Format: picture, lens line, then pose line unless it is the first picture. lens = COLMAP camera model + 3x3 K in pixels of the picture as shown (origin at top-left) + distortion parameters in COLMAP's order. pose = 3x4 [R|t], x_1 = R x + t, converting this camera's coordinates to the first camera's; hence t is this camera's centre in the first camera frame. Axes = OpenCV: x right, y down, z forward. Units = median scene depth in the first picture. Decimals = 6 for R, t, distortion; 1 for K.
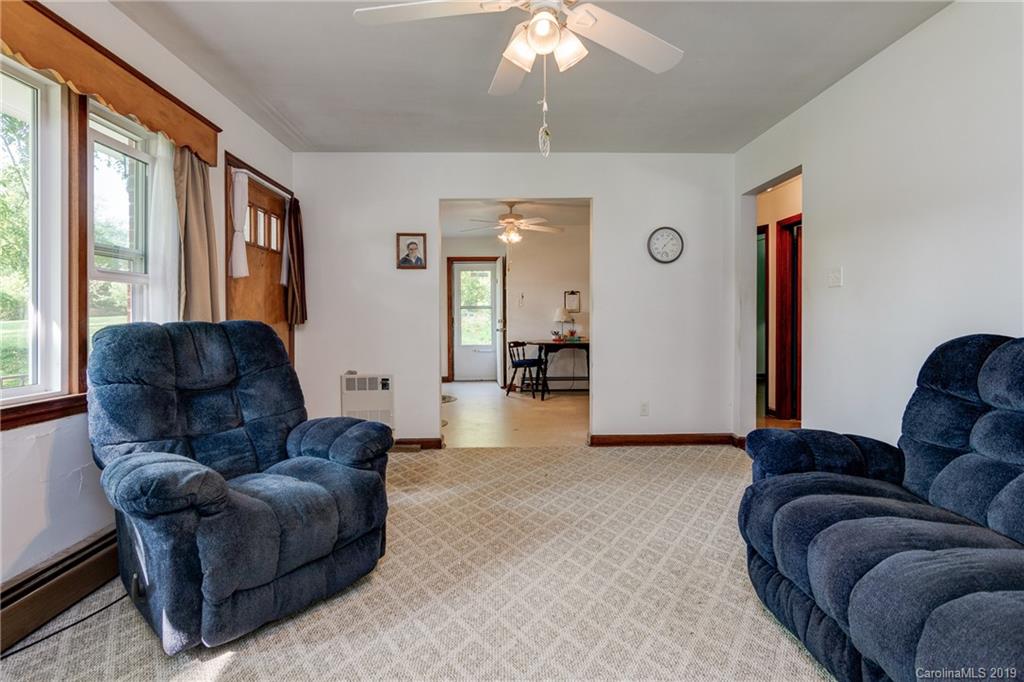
lens RADIAL K [[495.0, 0, 512.0], [0, 495.0, 341.0], [0, 0, 1]] dist [-0.000431, 0.000316]
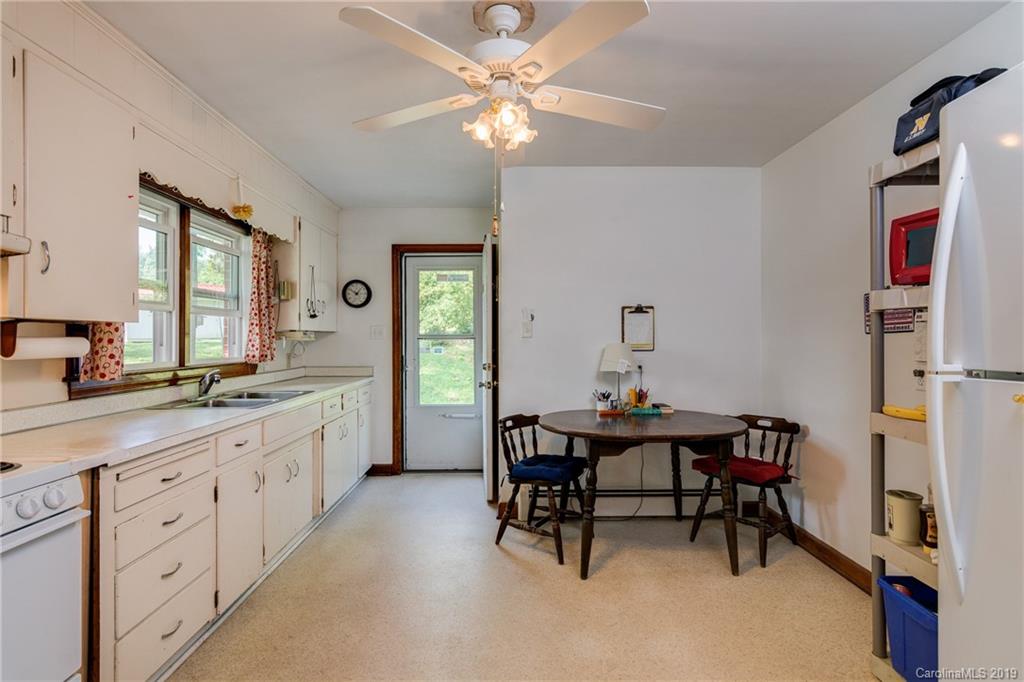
lens RADIAL K [[495.0, 0, 512.0], [0, 495.0, 341.0], [0, 0, 1]] dist [-0.000431, 0.000316]
pose [[0.999937, 0.006208, -0.009376, 0.005904], [-0.006681, 0.998666, -0.051192, -0.041615], [0.009045, 0.051252, 0.998645, 0.518875]]
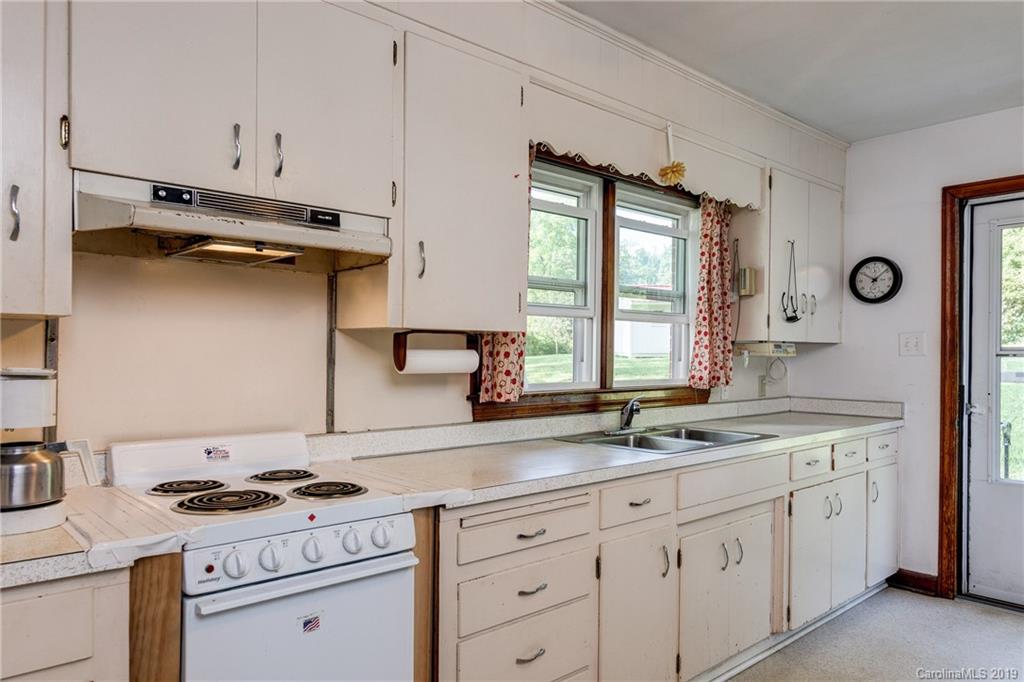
lens RADIAL K [[696.0, 0, 511.8], [0, 696.0, 361.2], [0, 0, 1]] dist [-0.000056, 0.000682]
pose [[0.646451, 0.020023, -0.762693, 0.028765], [-0.053502, 0.998384, -0.019137, -0.045147], [0.761077, 0.053177, 0.646478, 0.586454]]
